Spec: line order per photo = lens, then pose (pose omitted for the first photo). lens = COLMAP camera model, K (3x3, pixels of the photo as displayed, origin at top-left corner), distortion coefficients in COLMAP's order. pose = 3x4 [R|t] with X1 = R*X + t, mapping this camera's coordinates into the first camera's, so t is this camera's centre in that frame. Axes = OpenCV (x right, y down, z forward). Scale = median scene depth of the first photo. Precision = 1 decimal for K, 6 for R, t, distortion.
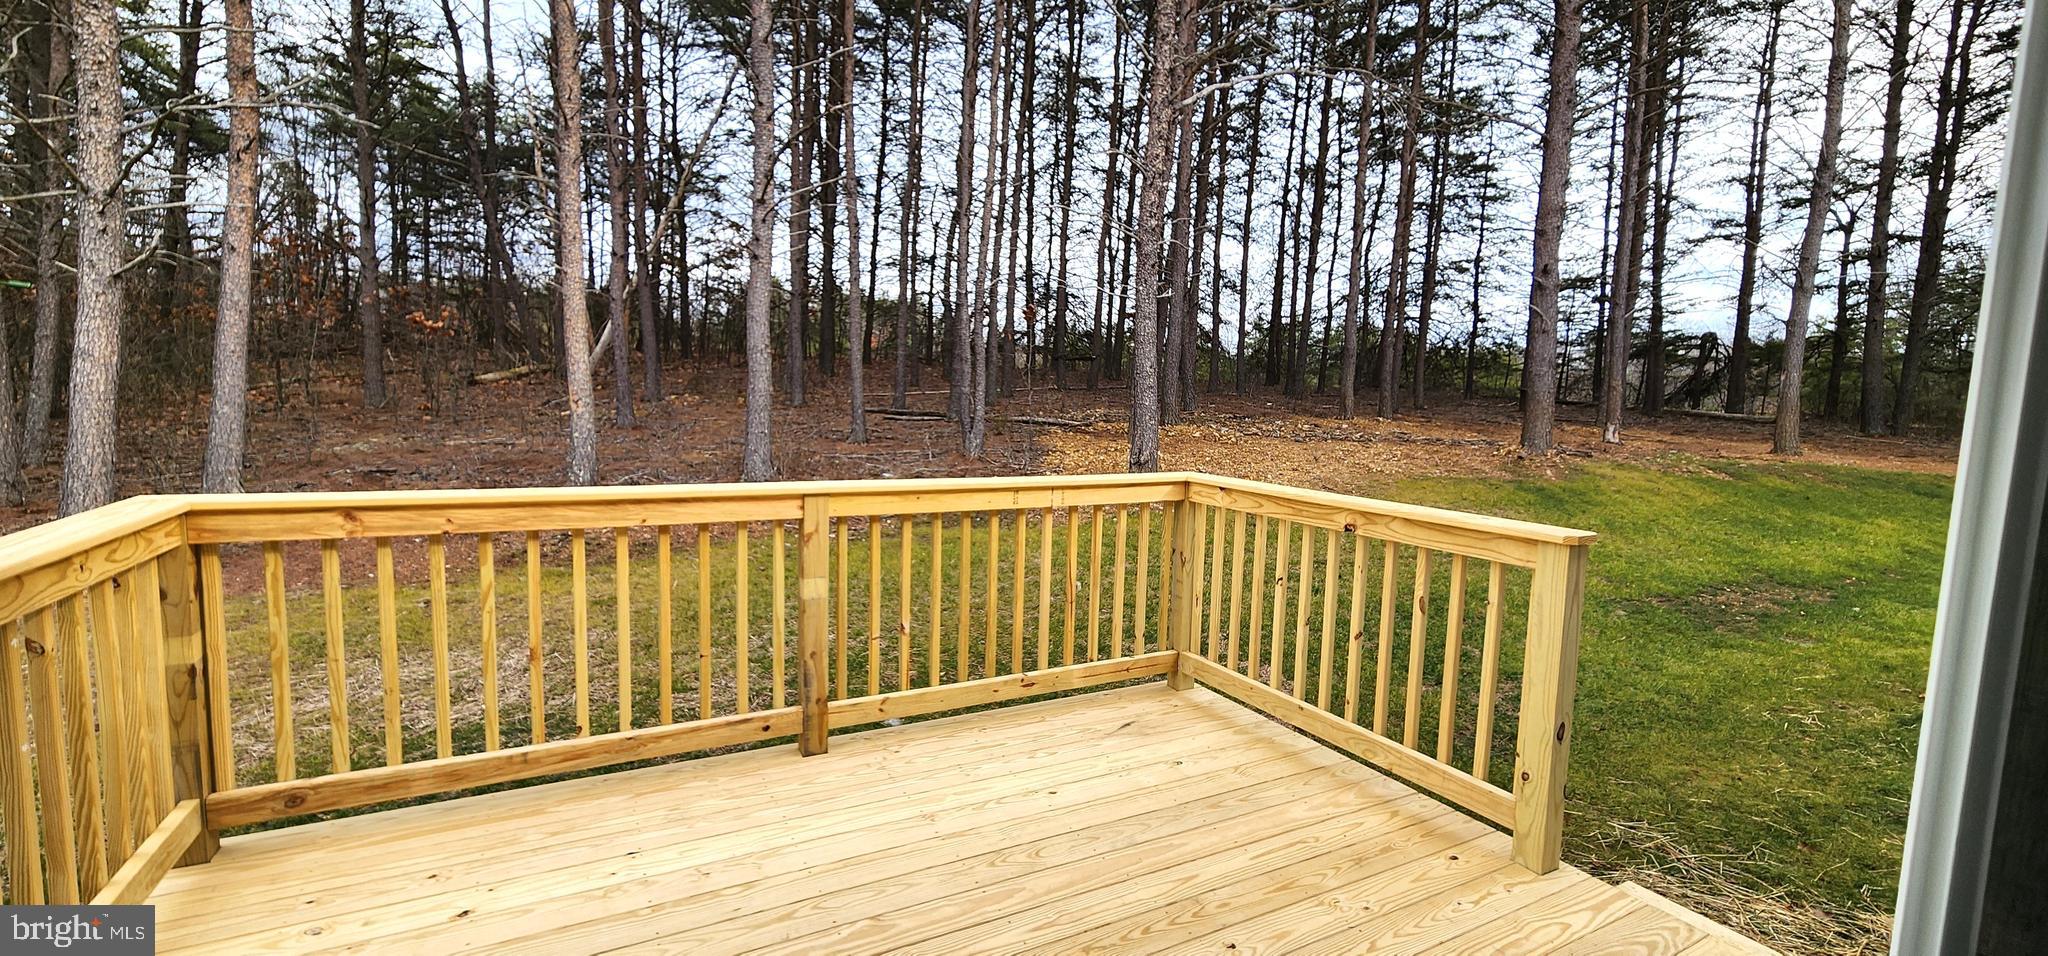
lens RADIAL K [[851.2, 0, 1022.1], [0, 851.2, 475.6], [0, 0, 1]] dist [0.002142, -0.002346]
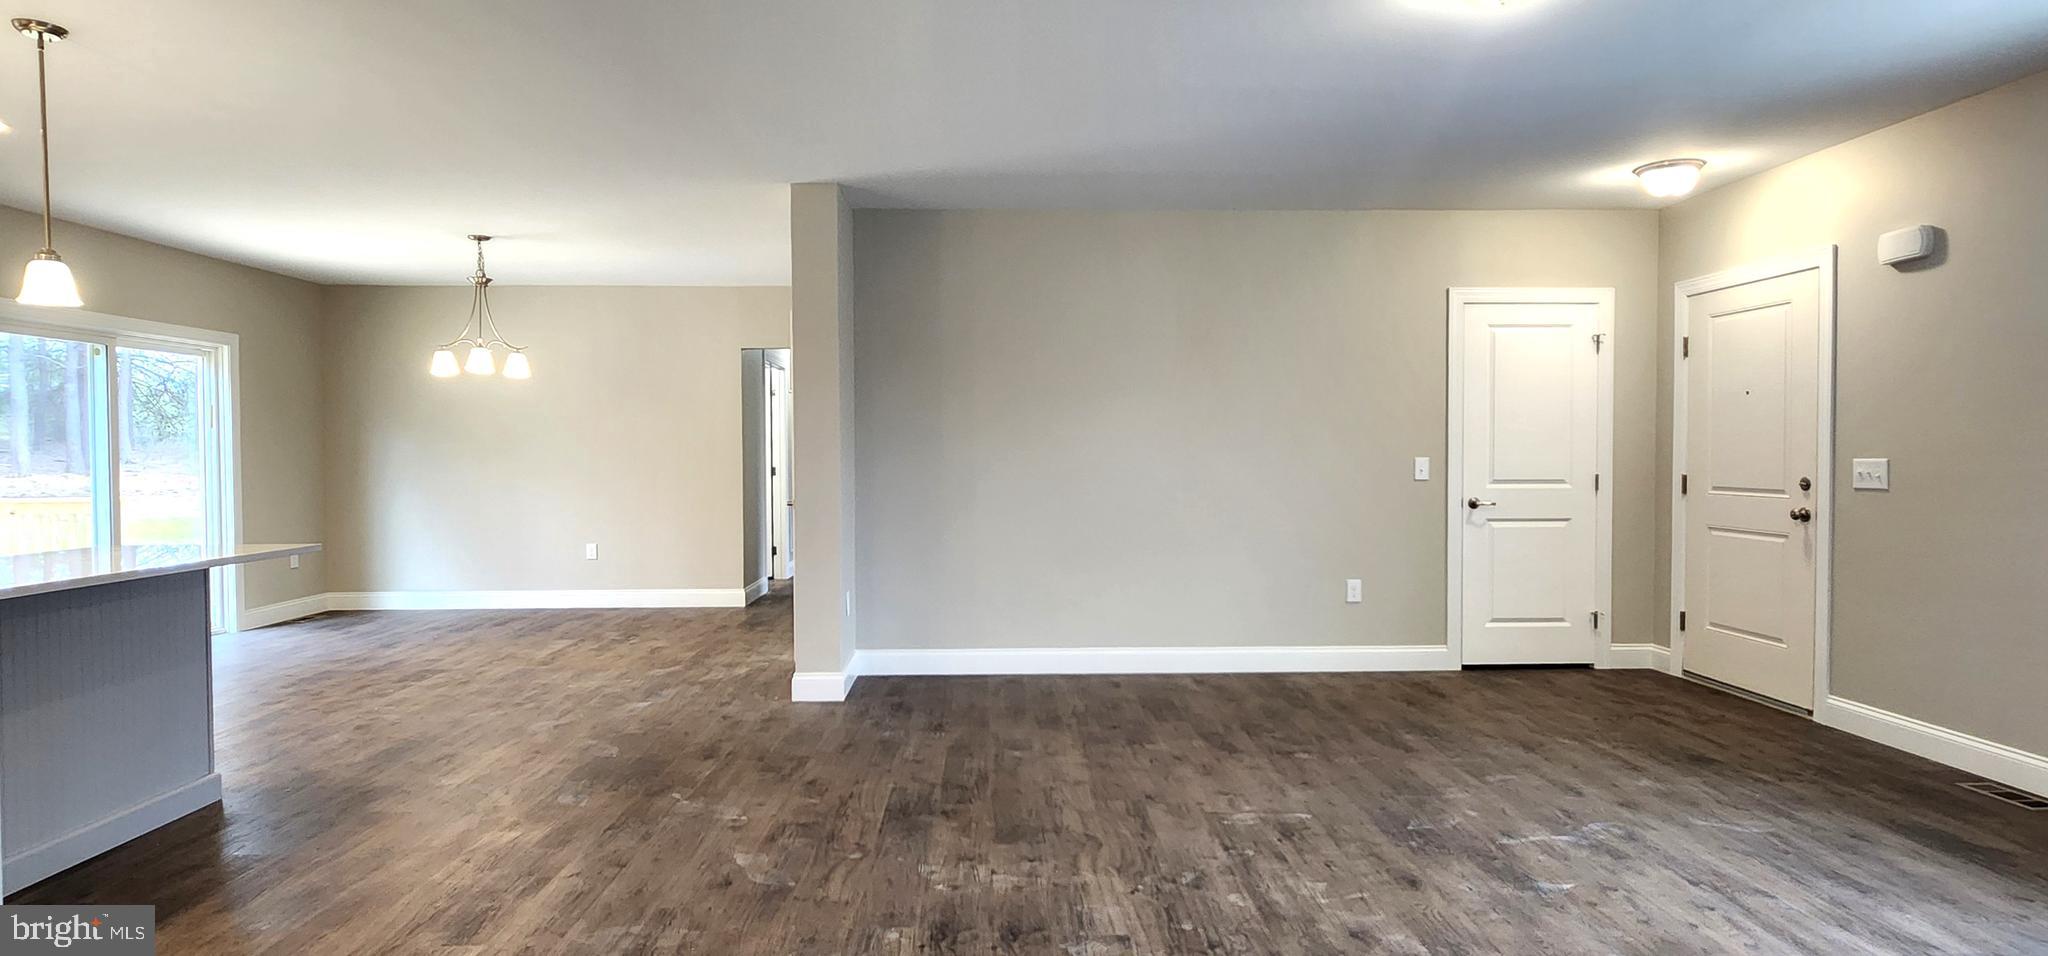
lens RADIAL K [[1046.3, 0, 1017.7], [0, 1046.3, 482.9], [0, 0, 1]] dist [0.006086, -0.001836]
pose [[0.437646, -0.057484, 0.897308, -0.686869], [0.108654, 0.994022, 0.010686, 0.186903], [-0.892558, 0.092819, 0.441276, -1.882441]]
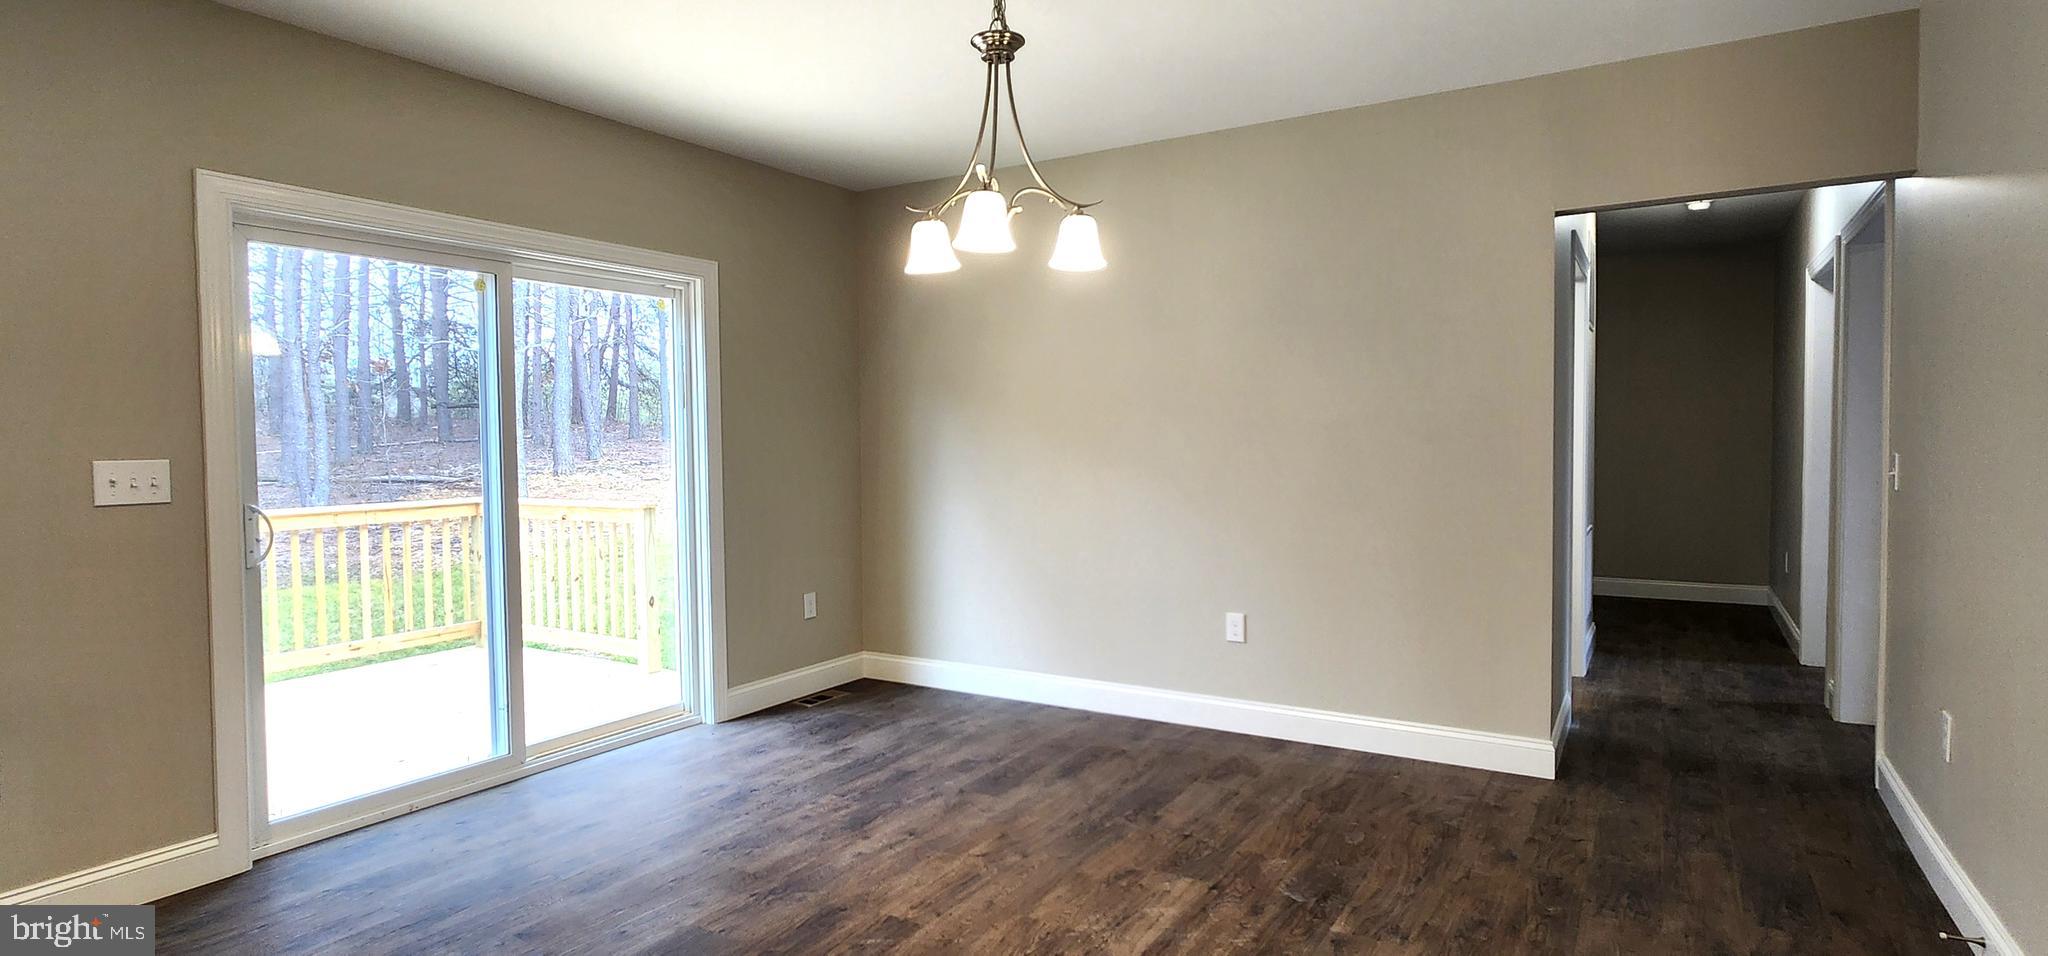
lens RADIAL K [[1046.3, 0, 1008.8], [0, 1046.3, 473.5], [0, 0, 1]] dist [0.006086, -0.001836]
pose [[0.866656, -0.057275, 0.495608, 0.096025], [0.087886, 0.995380, -0.038652, 0.107861], [-0.491104, 0.077054, 0.867686, -1.003621]]
